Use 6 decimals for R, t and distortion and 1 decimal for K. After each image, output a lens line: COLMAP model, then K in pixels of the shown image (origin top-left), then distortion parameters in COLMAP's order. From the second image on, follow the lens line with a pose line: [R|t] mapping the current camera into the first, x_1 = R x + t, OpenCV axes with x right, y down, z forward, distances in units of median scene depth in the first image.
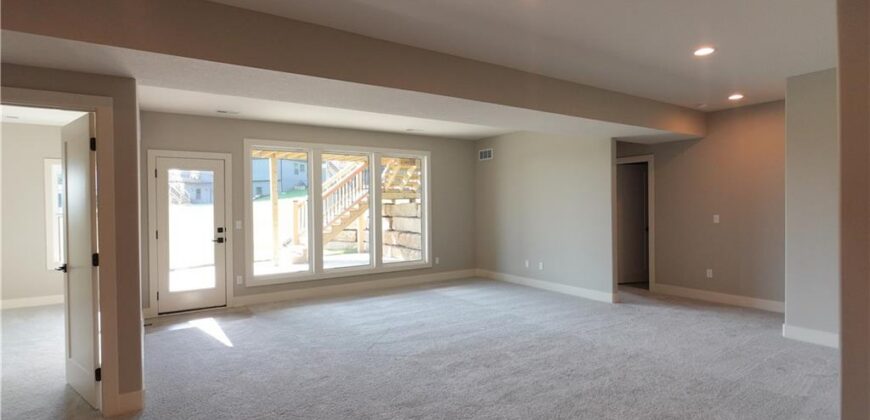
lens RADIAL K [[440.0, 0, 432.4], [0, 440.0, 209.2], [0, 0, 1]] dist [-0.003782, -0.000435]
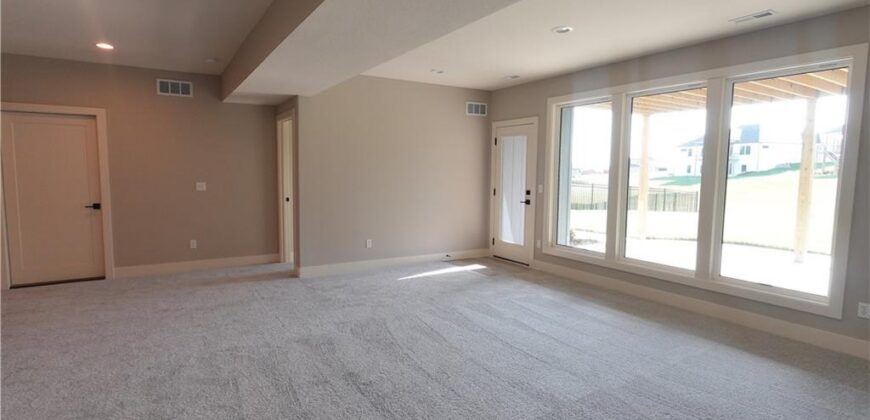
lens RADIAL K [[440.0, 0, 432.4], [0, 440.0, 209.2], [0, 0, 1]] dist [-0.003782, -0.000435]
pose [[-0.026061, 0.099722, -0.994674, 0.552058], [-0.019716, 0.994767, 0.100248, -0.012600], [0.999466, 0.022223, -0.023958, 0.784149]]
